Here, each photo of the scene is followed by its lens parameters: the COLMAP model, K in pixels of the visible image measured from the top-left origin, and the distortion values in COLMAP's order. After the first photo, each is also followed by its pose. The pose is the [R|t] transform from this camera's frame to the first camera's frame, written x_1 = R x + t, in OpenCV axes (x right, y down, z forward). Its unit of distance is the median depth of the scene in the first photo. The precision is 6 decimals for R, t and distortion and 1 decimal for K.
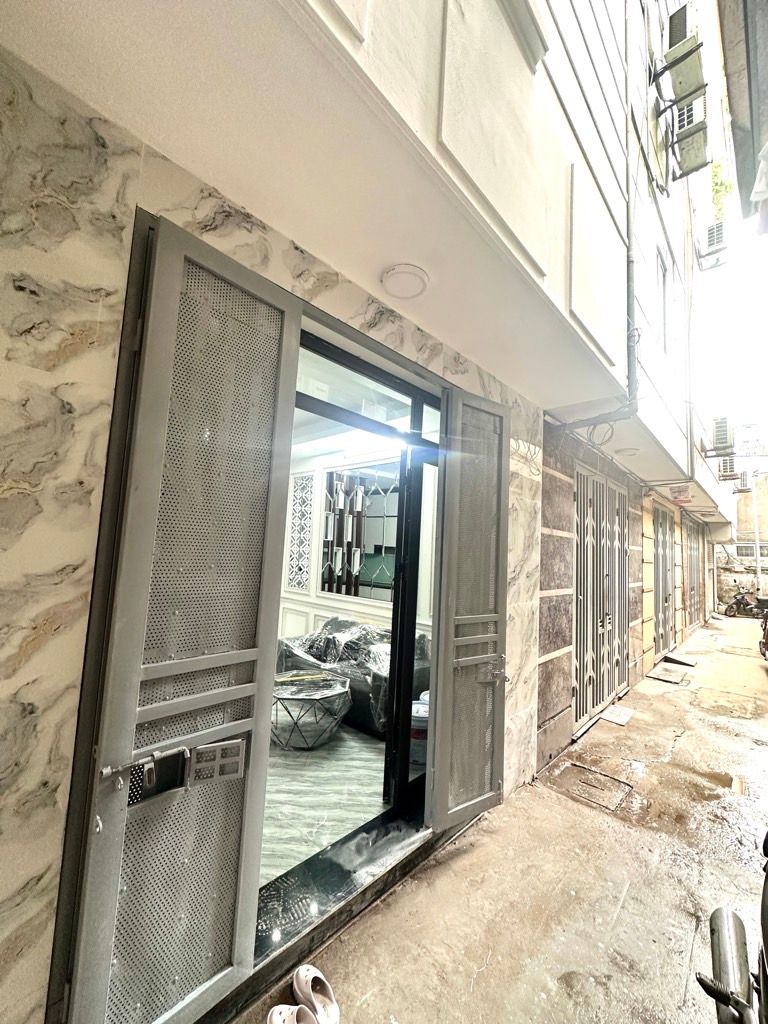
lens RADIAL K [[406.6, 0, 374.5], [0, 406.6, 506.0], [0, 0, 1]] dist [-0.007065, 0.002921]
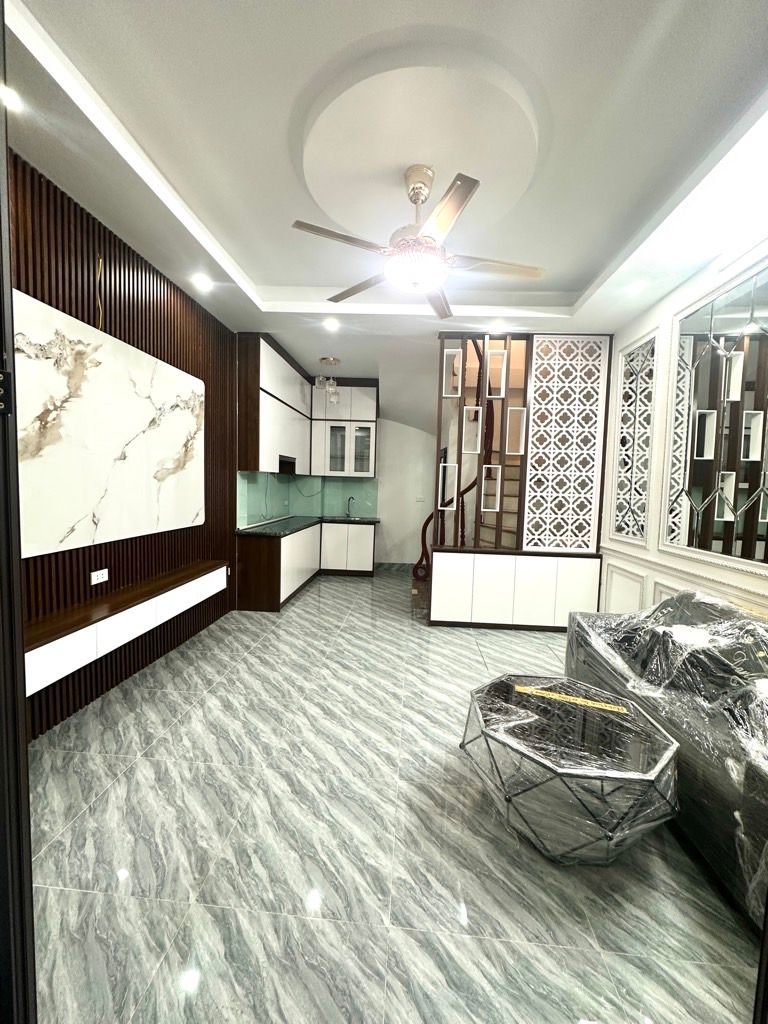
lens RADIAL K [[406.6, 0, 406.6], [0, 406.6, 504.8], [0, 0, 1]] dist [-0.007065, 0.002921]
pose [[0.667358, 0.023806, -0.744357, 0.049128], [0.057711, 0.994830, 0.083558, 0.116715], [0.742498, -0.098721, 0.662534, 0.479333]]
